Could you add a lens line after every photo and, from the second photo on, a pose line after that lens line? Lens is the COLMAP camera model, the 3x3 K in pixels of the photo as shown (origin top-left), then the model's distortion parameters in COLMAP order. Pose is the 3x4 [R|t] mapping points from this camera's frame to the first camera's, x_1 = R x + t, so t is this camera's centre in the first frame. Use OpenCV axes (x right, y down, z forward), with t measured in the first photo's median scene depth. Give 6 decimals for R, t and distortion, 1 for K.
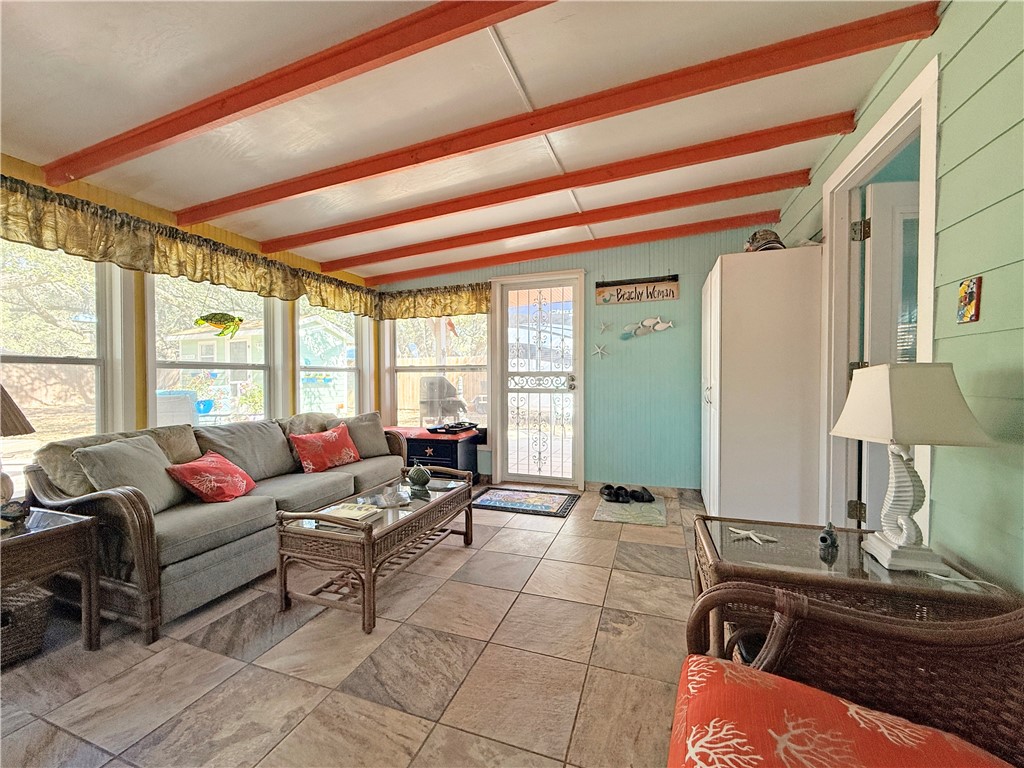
lens RADIAL K [[408.7, 0, 509.8], [0, 408.7, 383.1], [0, 0, 1]] dist [0.000831, -0.000247]
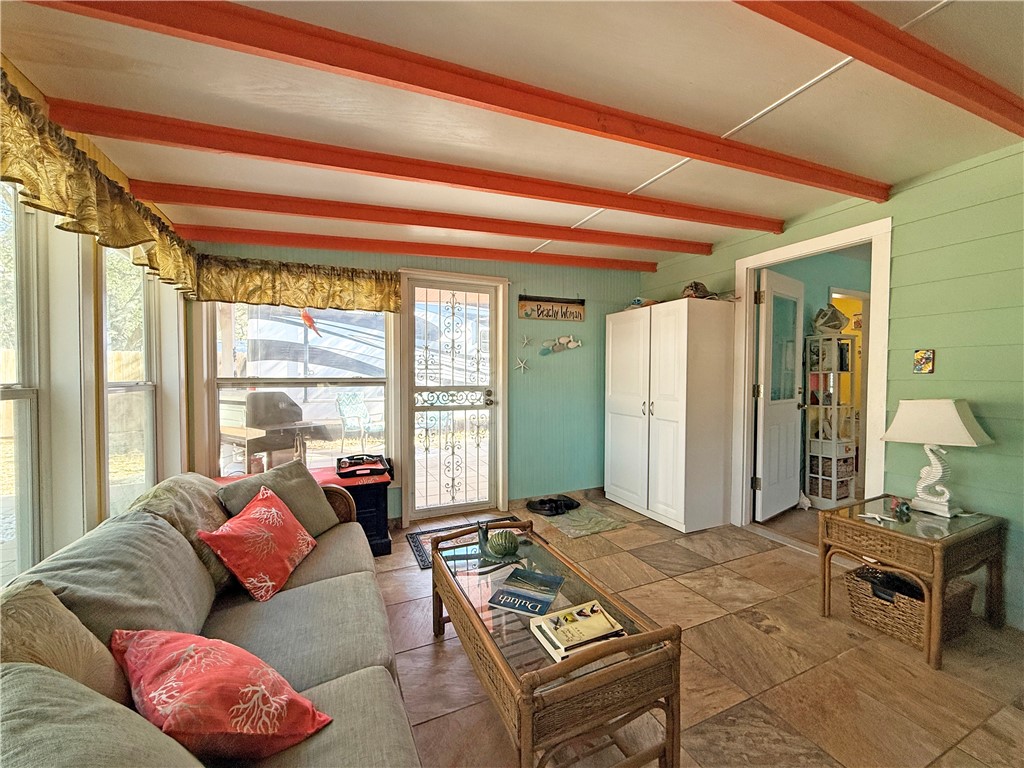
lens RADIAL K [[408.7, 0, 504.6], [0, 408.7, 384.0], [0, 0, 1]] dist [0.000831, -0.000247]
pose [[0.720303, -0.011150, 0.693569, -0.481050], [0.007322, 0.999937, 0.008472, -0.041319], [-0.693620, -0.001024, 0.720340, 0.314430]]
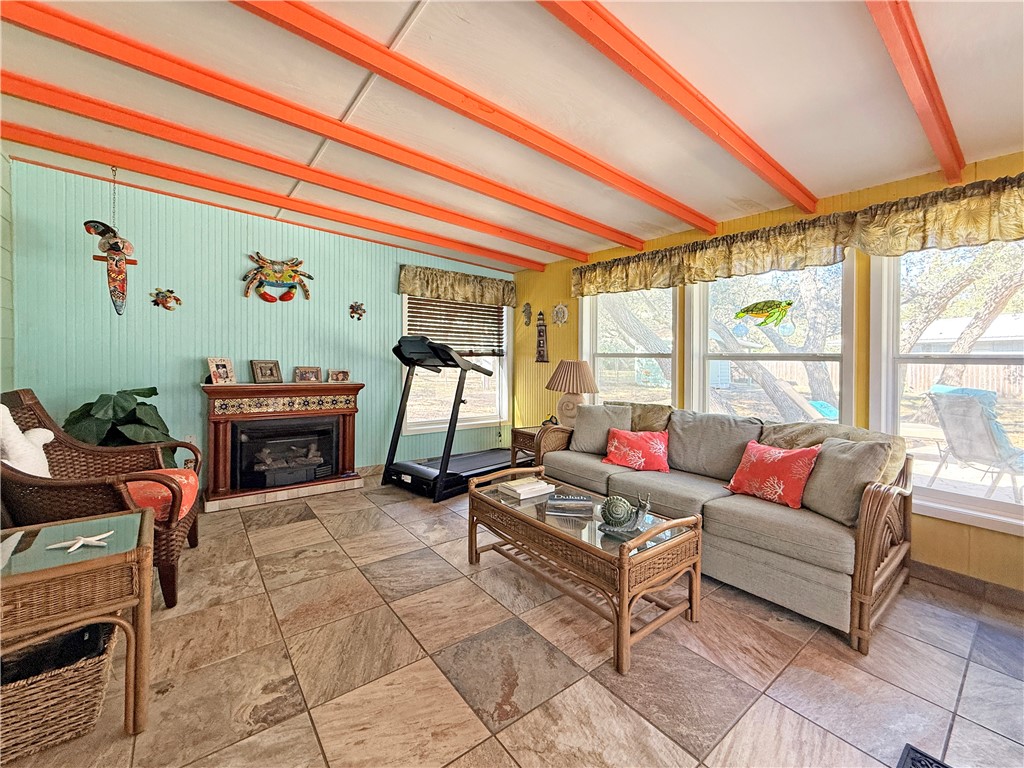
lens RADIAL K [[408.7, 0, 523.2], [0, 408.7, 362.1], [0, 0, 1]] dist [0.000831, -0.000247]
pose [[-0.502566, -0.004963, -0.864525, 0.313881], [-0.033472, 0.999345, 0.013721, -0.020027], [0.863891, 0.035833, -0.502403, 0.804994]]
